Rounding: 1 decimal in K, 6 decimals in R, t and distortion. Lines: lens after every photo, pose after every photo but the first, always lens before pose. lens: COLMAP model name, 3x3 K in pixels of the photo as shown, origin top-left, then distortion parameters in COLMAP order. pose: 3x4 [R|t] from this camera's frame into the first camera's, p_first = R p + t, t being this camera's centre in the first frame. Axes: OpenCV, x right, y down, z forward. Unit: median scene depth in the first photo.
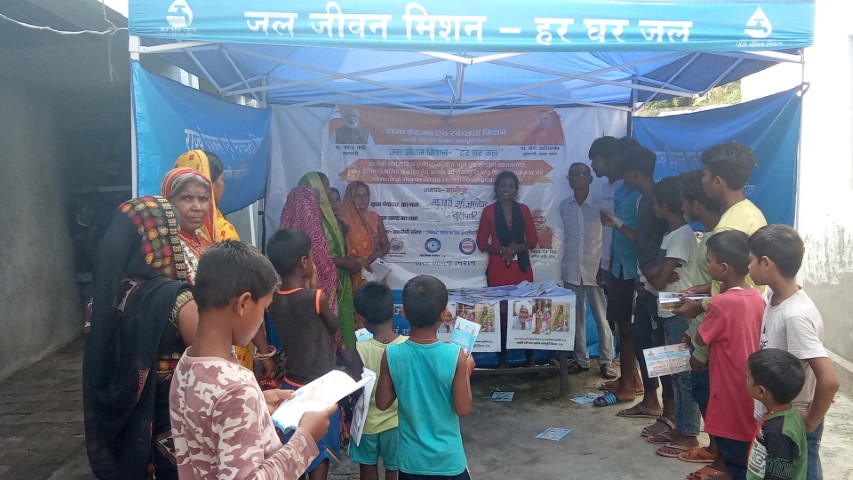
lens RADIAL K [[878.2, 0, 425.8], [0, 878.2, 241.8], [0, 0, 1]] dist [0.004919, -0.006548]
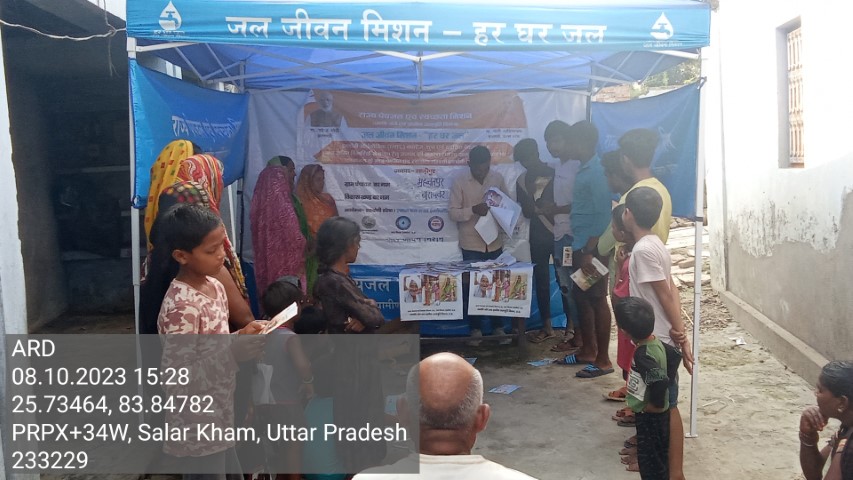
lens RADIAL K [[878.2, 0, 425.8], [0, 878.2, 241.8], [0, 0, 1]] dist [0.004919, -0.006548]
pose [[0.999705, -0.004262, 0.023898, 0.030379], [0.003762, 0.999774, 0.020930, 0.014354], [-0.023981, -0.020834, 0.999495, -0.178953]]
